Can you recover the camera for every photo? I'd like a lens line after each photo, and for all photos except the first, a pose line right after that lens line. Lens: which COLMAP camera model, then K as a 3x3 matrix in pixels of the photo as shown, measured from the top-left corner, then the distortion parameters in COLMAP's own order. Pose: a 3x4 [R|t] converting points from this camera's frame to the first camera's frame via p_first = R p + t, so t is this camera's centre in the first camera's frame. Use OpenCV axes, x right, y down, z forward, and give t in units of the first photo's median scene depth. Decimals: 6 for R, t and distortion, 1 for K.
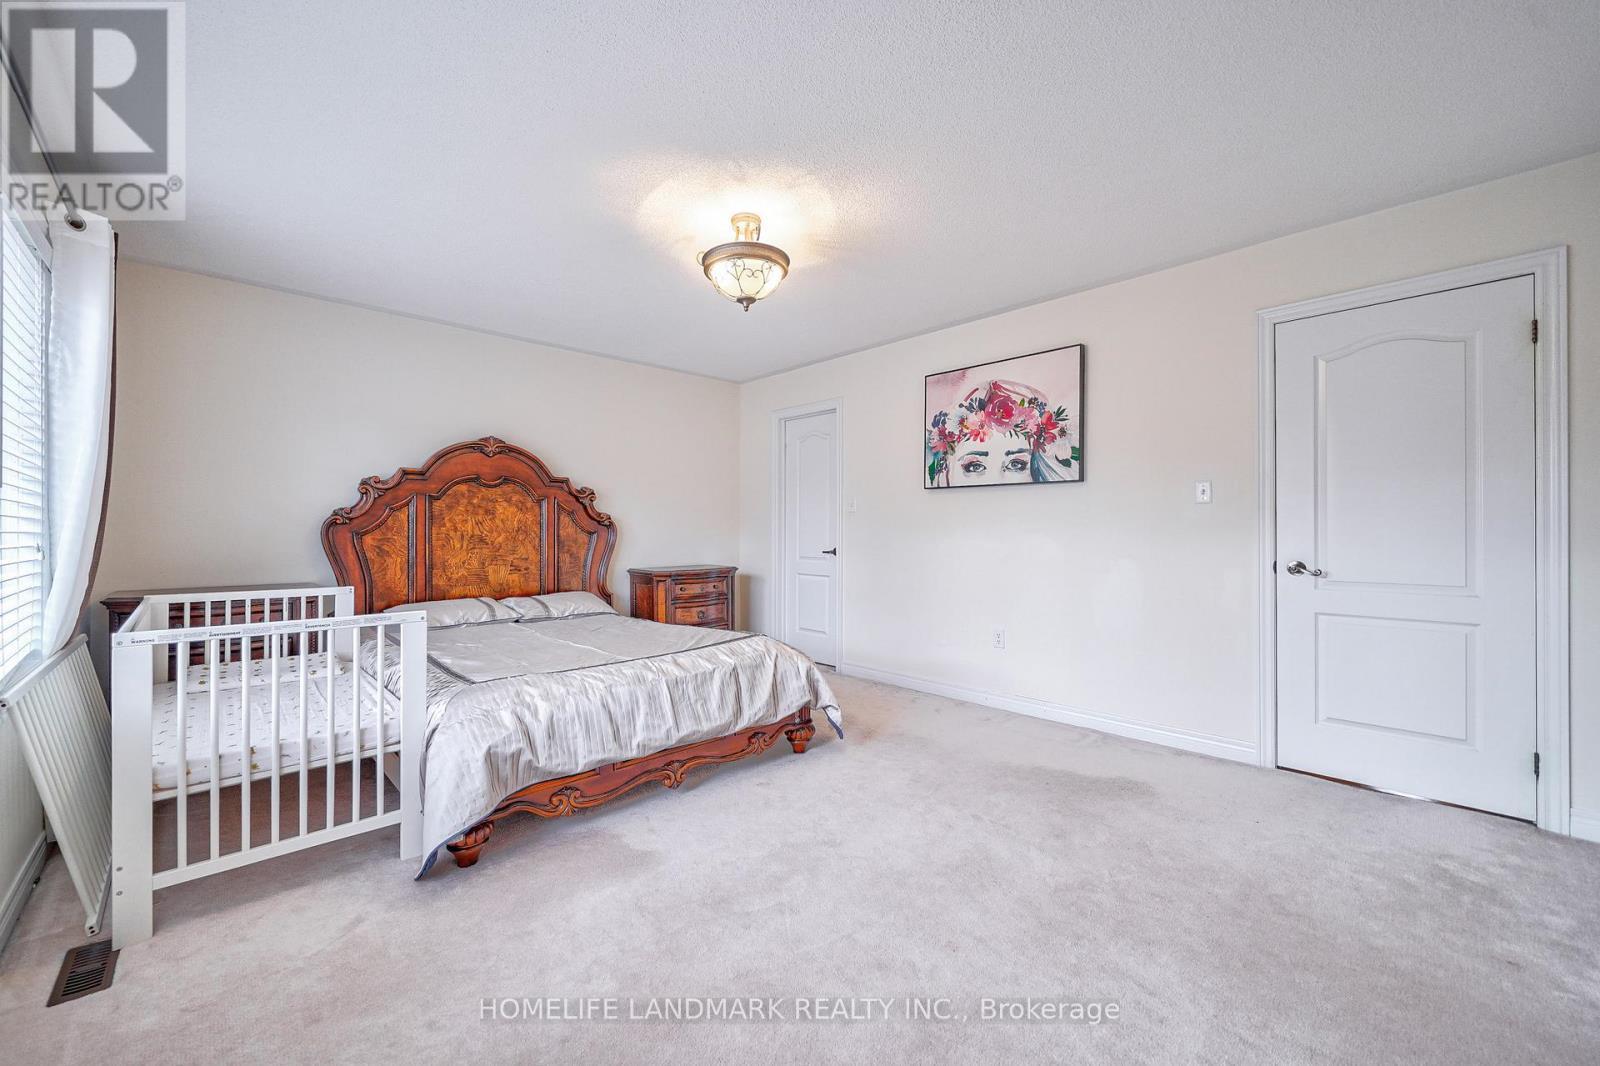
lens RADIAL K [[612.9, 0, 784.5], [0, 612.9, 529.3], [0, 0, 1]] dist [-0.000826, -0.000730]
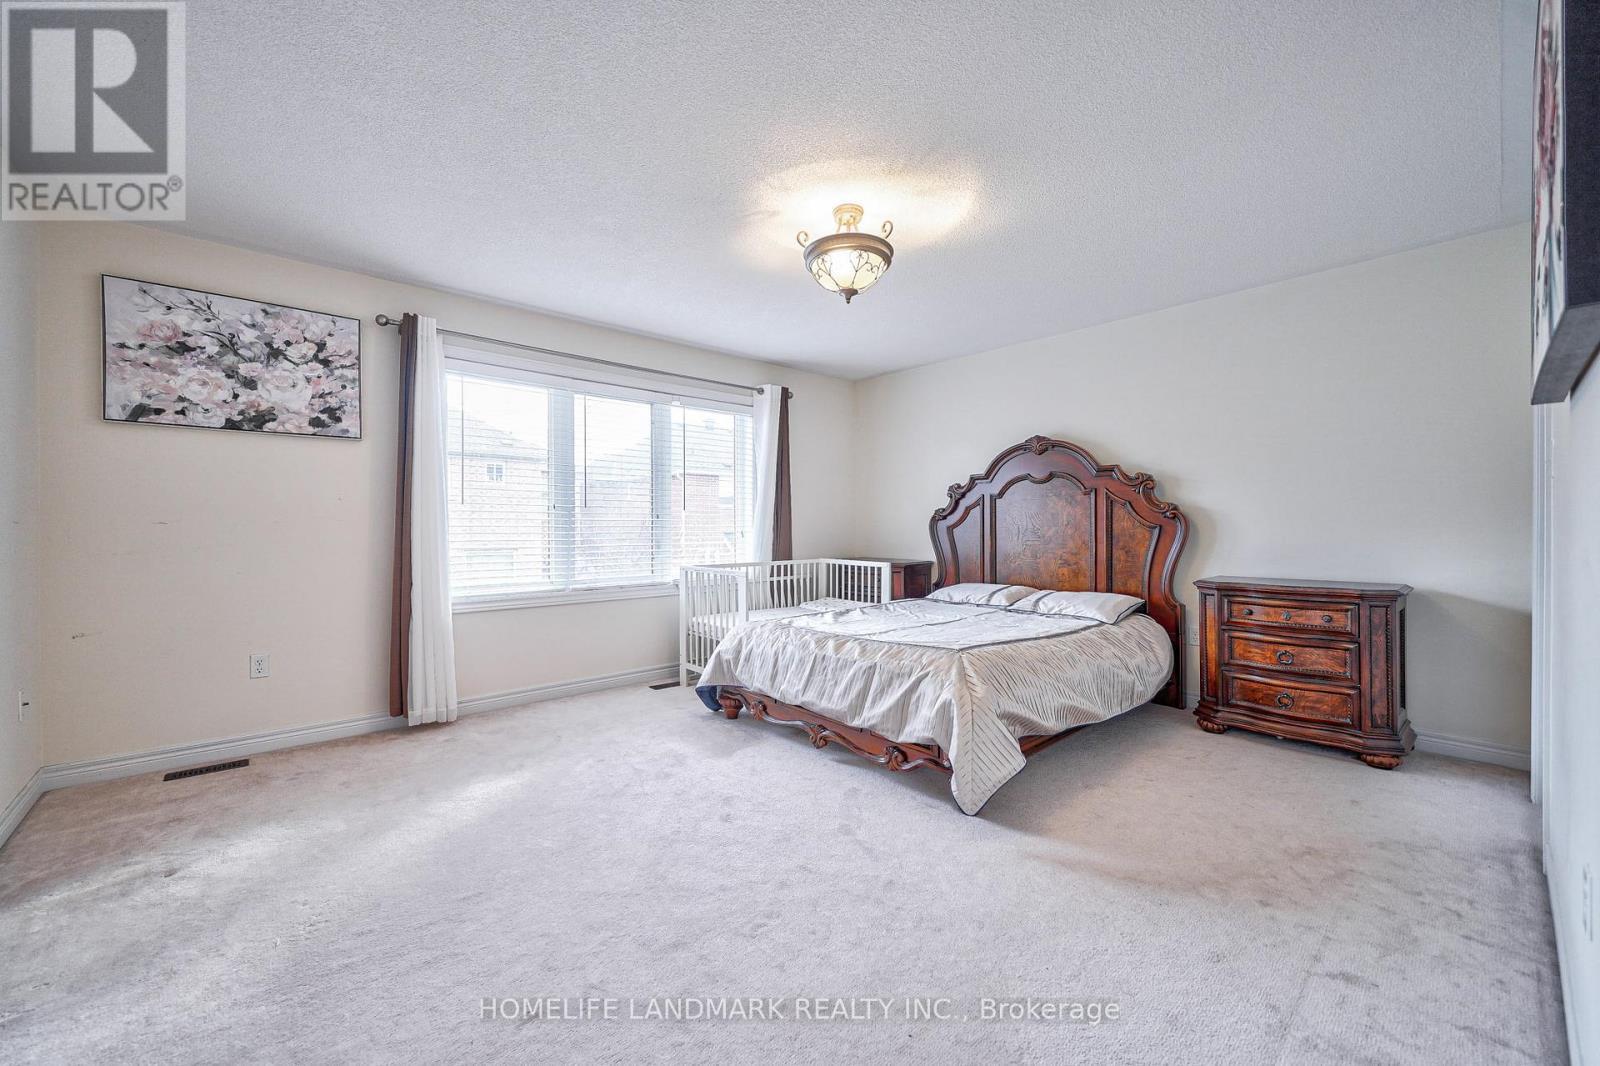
lens RADIAL K [[632.9, 0, 790.4], [0, 632.9, 528.0], [0, 0, 1]] dist [-0.002578, 0.000039]
pose [[-0.032160, 0.004988, -0.999470, 0.845869], [0.005289, 0.999974, 0.004821, 0.000735], [0.999469, -0.005131, -0.032186, 0.823988]]
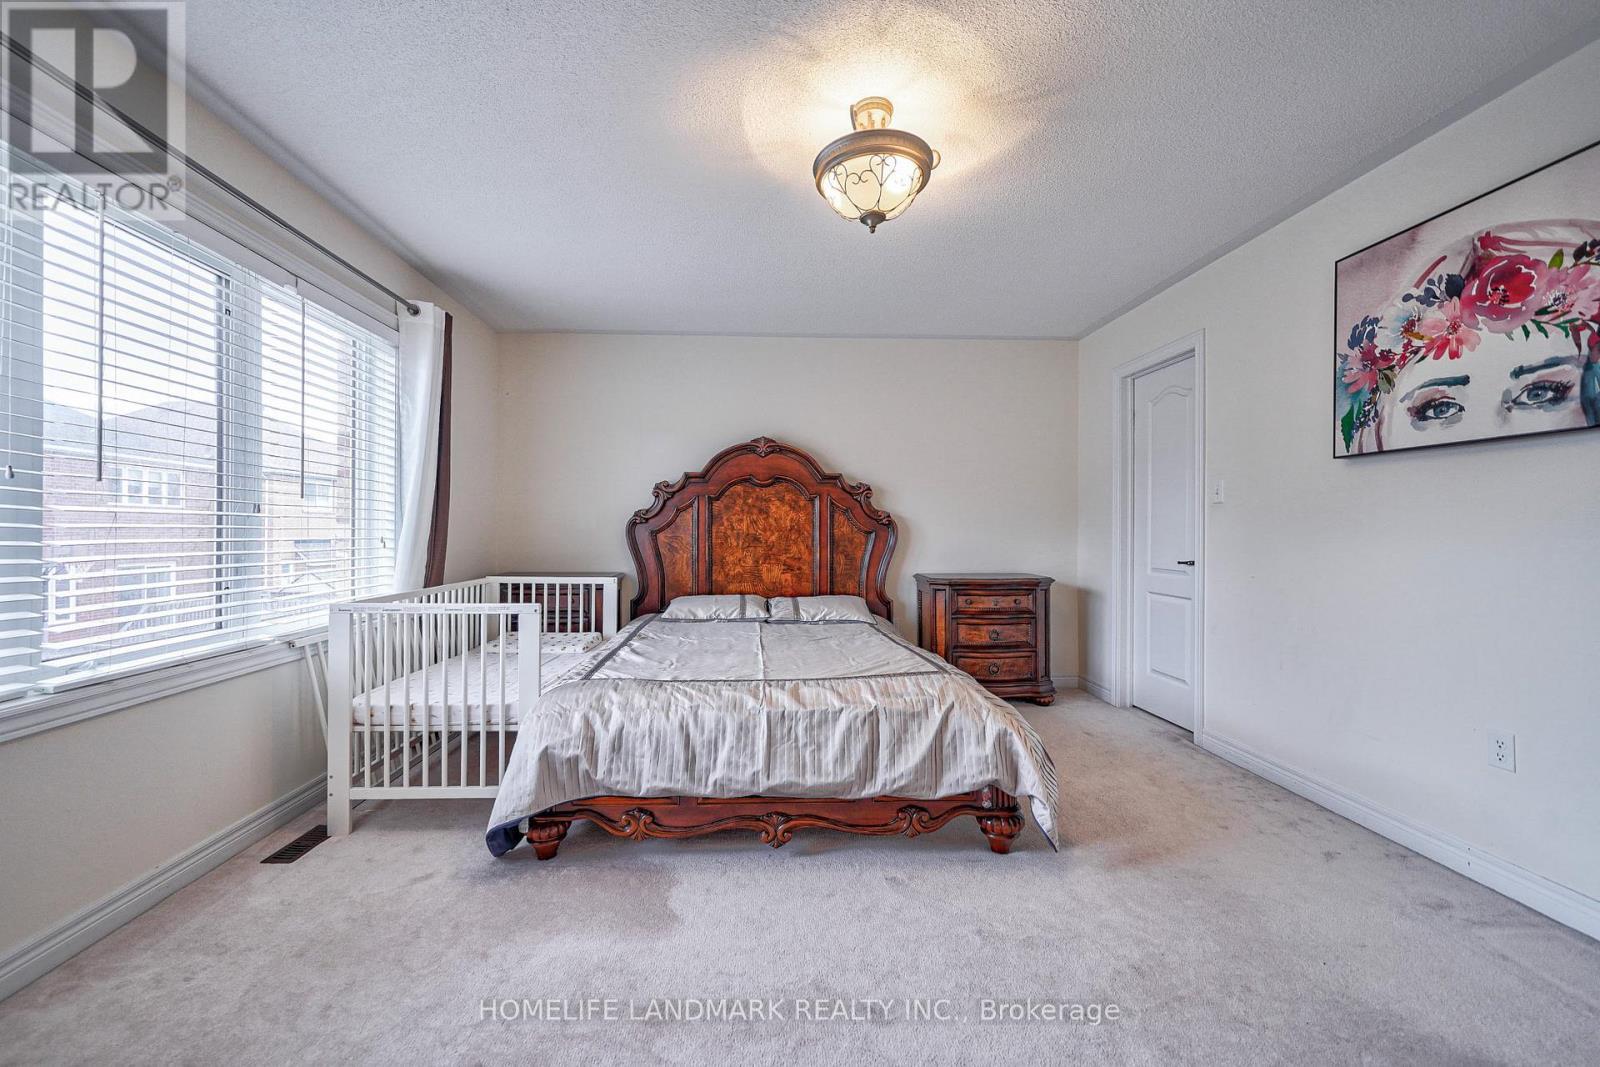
lens RADIAL K [[632.9, 0, 787.7], [0, 632.9, 527.8], [0, 0, 1]] dist [-0.002578, 0.000039]
pose [[0.762292, 0.000278, -0.647234, 0.311070], [-0.002639, 0.999993, -0.002678, 0.002548], [0.647228, 0.003749, 0.762287, 0.309300]]
